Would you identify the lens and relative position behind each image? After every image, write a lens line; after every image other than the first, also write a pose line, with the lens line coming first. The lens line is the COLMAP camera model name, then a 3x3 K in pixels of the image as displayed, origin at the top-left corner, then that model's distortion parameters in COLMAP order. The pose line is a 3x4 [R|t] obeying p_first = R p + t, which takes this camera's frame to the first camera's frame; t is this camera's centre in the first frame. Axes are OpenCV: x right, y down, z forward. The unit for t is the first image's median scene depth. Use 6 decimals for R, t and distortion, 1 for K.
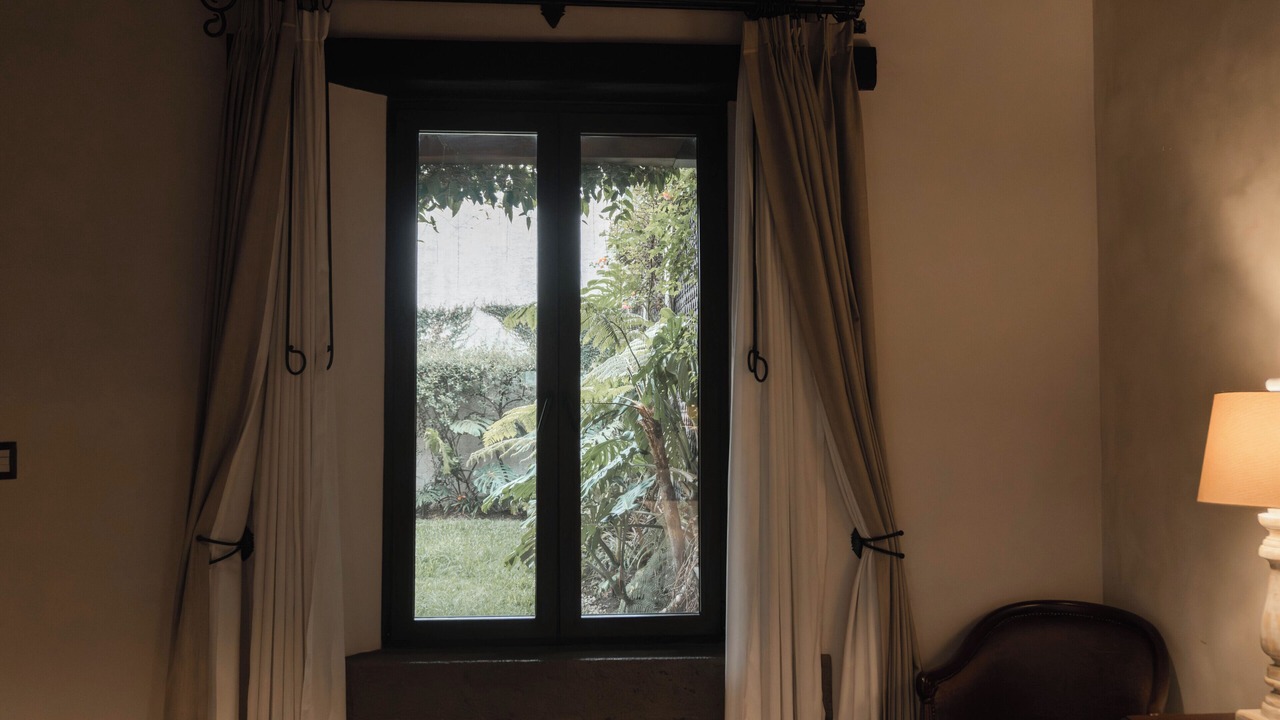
lens RADIAL K [[760.2, 0, 640.0], [0, 760.2, 360.0], [0, 0, 1]] dist [-0.002454, -0.000554]
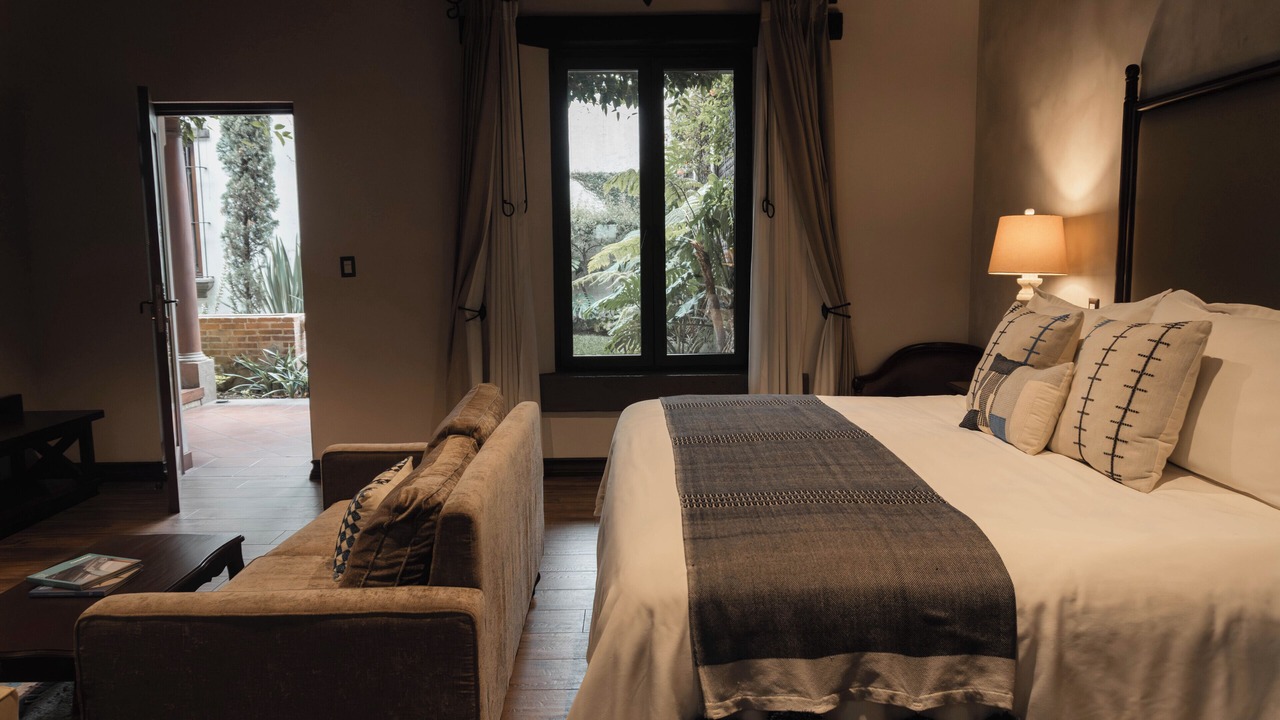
lens RADIAL K [[880.0, 0, 640.0], [0, 880.0, 360.0], [0, 0, 1]] dist [-0.020707, -0.000608]
pose [[0.999409, -0.006712, -0.033726, -0.050010], [0.011545, 0.989331, 0.145230, 0.037637], [0.032392, -0.145534, 0.988823, -0.716661]]
